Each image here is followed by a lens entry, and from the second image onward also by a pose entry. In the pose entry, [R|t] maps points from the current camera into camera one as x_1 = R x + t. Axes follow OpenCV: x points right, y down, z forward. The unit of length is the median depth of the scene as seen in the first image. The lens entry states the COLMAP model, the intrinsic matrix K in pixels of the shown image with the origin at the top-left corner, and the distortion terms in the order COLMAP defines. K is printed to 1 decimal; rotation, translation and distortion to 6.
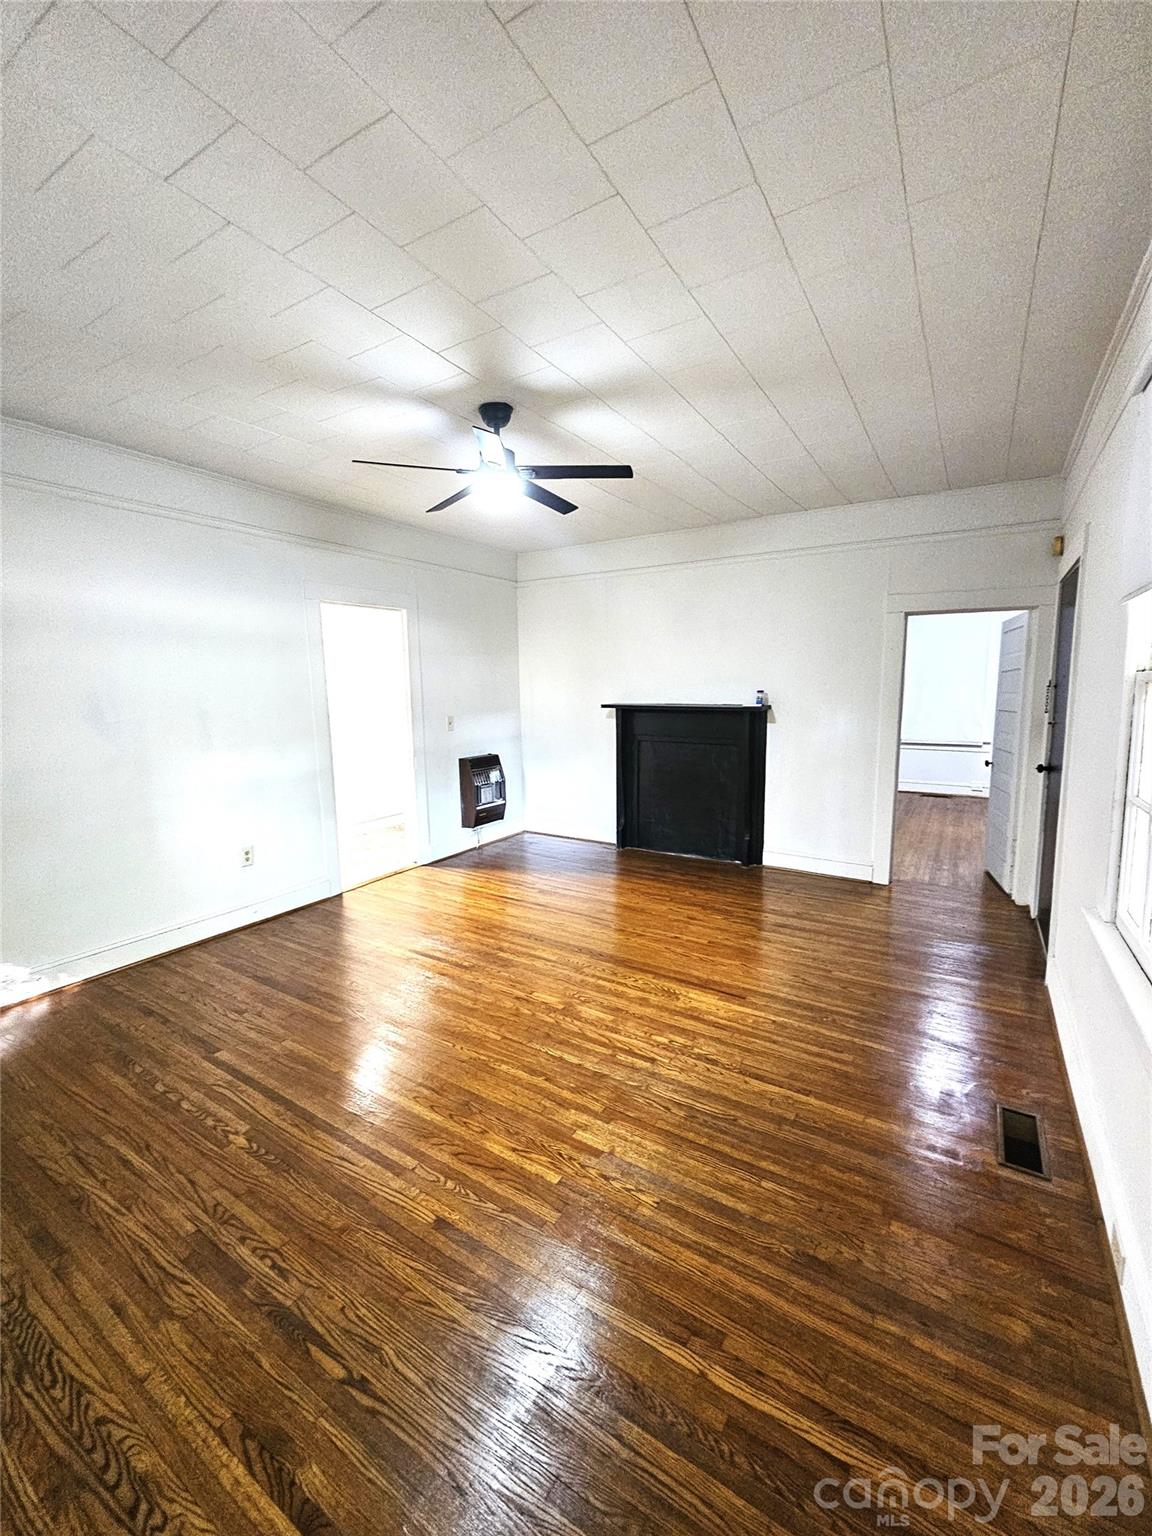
lens RADIAL K [[630.2, 0, 584.9], [0, 630.2, 769.8], [0, 0, 1]] dist [-0.001005, 0.000331]
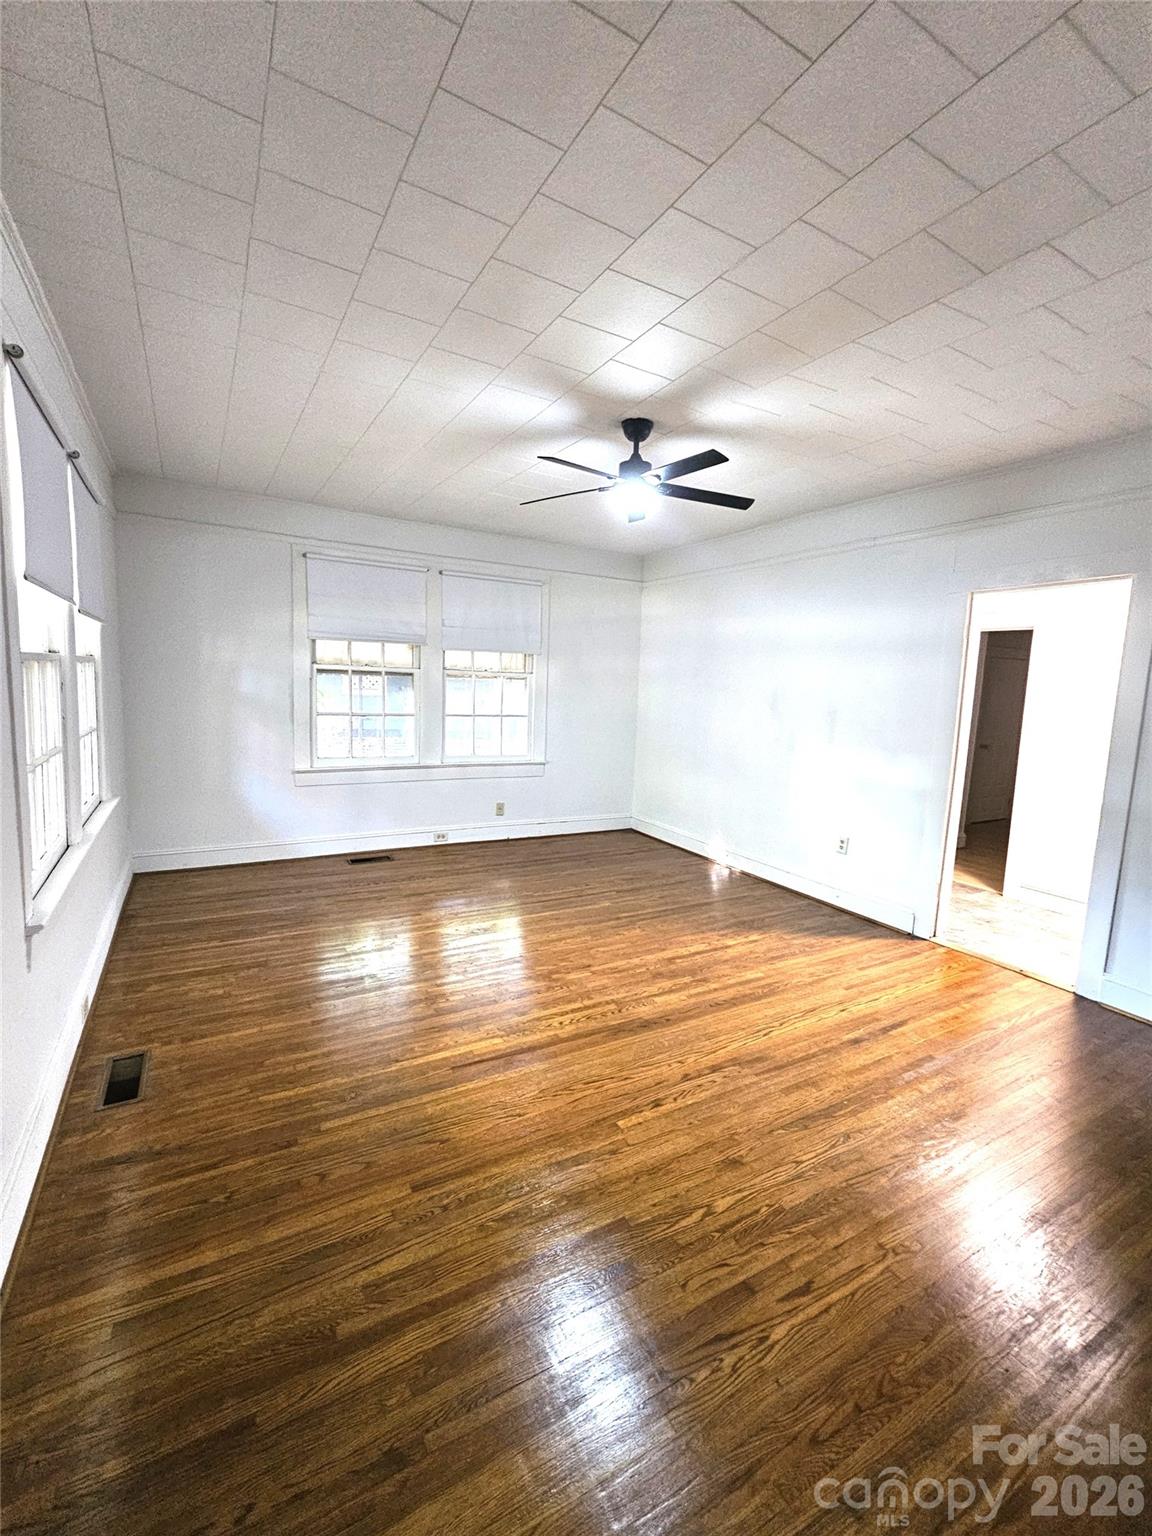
lens RADIAL K [[630.2, 0, 578.0], [0, 630.2, 764.2], [0, 0, 1]] dist [-0.001005, 0.000331]
pose [[-0.468103, 0.105571, -0.877345, 0.747259], [-0.151065, 0.968663, 0.197158, -0.173893], [0.870666, 0.224826, -0.437486, 1.243774]]
